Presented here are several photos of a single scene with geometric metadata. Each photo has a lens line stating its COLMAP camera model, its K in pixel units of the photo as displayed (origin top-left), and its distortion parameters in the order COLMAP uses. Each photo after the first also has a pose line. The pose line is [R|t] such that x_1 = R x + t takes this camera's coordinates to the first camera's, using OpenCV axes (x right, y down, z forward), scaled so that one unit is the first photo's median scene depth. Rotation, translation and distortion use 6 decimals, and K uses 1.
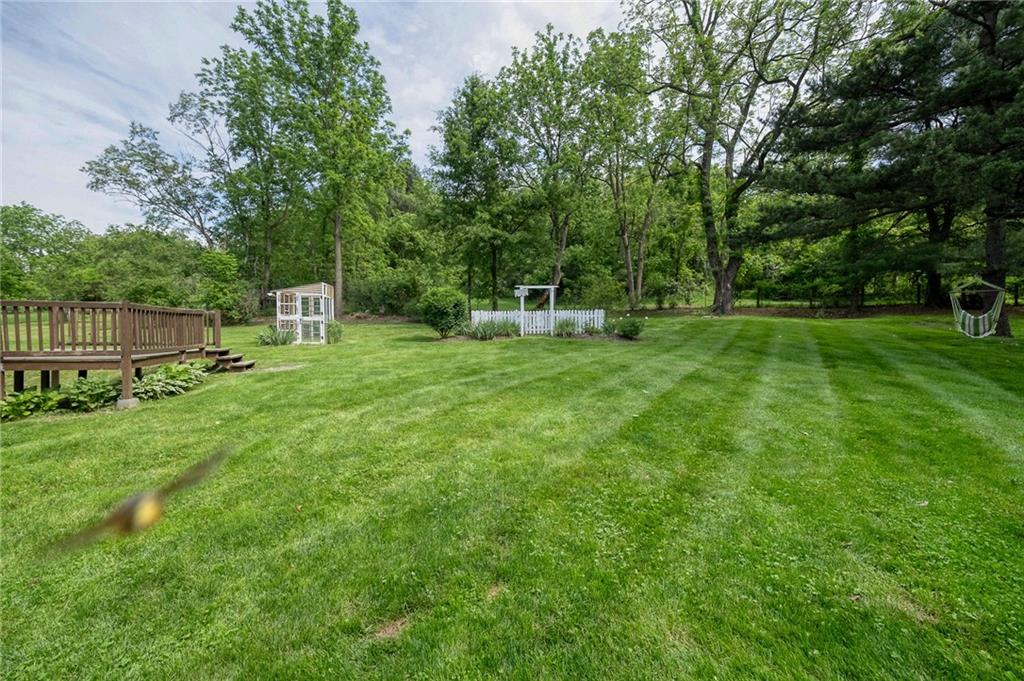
lens RADIAL K [[419.4, 0, 512.0], [0, 419.4, 340.5], [0, 0, 1]] dist [-0.001576, -0.000261]
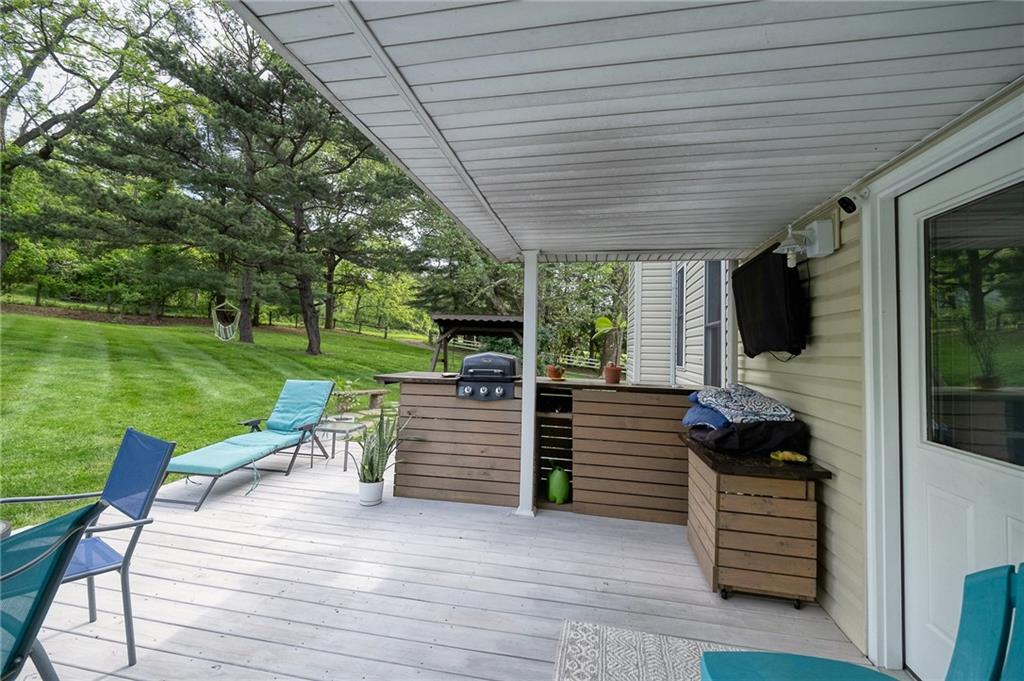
lens RADIAL K [[410.0, 0, 512.0], [0, 410.0, 340.5], [0, 0, 1]] dist [-0.001471, -0.000298]
pose [[0.178155, 0.032045, 0.983481, -0.063959], [-0.006570, 0.999486, -0.031376, 0.012534], [-0.983981, -0.000871, 0.178274, -0.110310]]
